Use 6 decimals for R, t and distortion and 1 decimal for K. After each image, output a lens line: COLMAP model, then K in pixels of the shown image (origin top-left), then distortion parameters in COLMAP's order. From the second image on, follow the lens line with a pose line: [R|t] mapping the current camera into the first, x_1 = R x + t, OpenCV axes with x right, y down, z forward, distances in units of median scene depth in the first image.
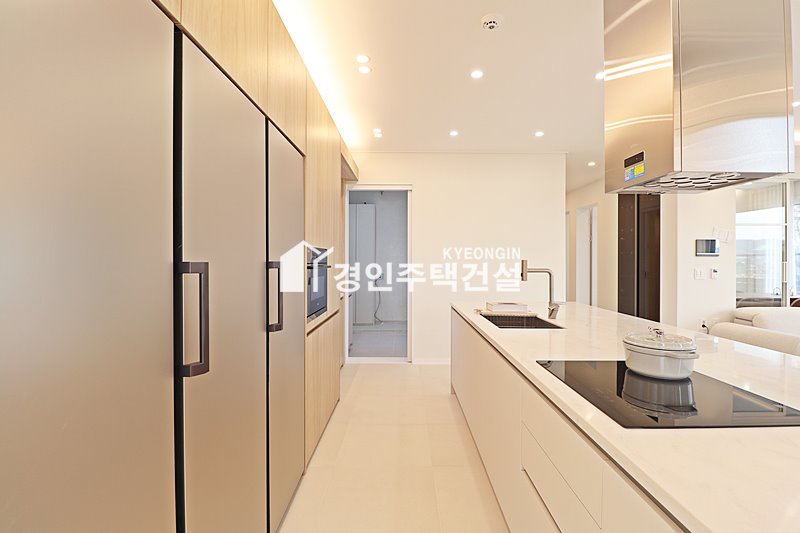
lens RADIAL K [[371.9, 0, 398.8], [0, 371.9, 263.6], [0, 0, 1]] dist [-0.010304, -0.005819]
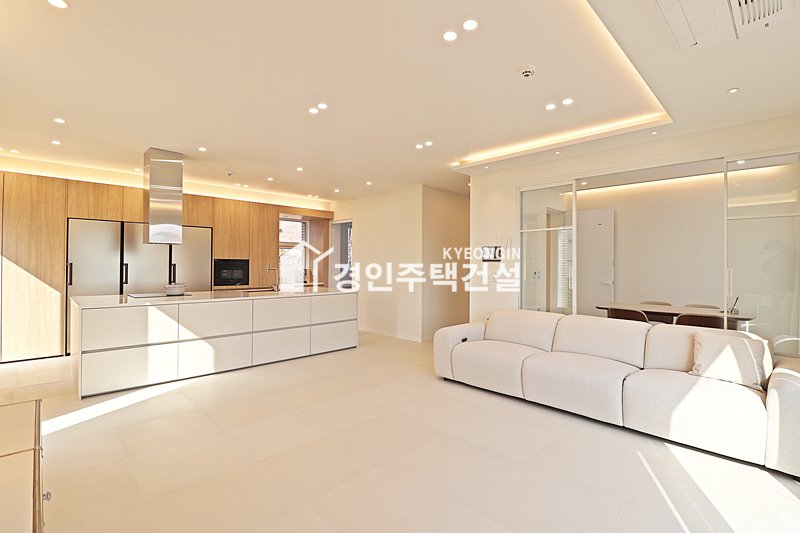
lens RADIAL K [[371.9, 0, 404.3], [0, 371.9, 265.6], [0, 0, 1]] dist [-0.010304, -0.005819]
pose [[0.718769, 0.001893, -0.695246, 1.343828], [-0.010786, 0.999906, -0.008428, 0.006496], [0.695165, 0.013556, 0.718722, -0.012743]]
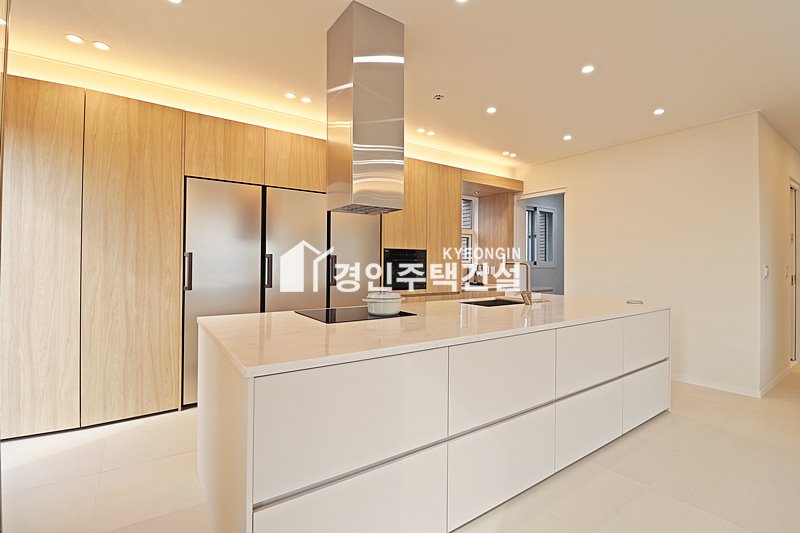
lens RADIAL K [[371.9, 0, 408.6], [0, 371.9, 262.6], [0, 0, 1]] dist [-0.010304, -0.005819]
pose [[0.594297, -0.002890, -0.804241, 0.623298], [-0.009815, 0.999893, -0.010846, 0.020576], [0.804186, 0.014340, 0.594205, 0.006073]]
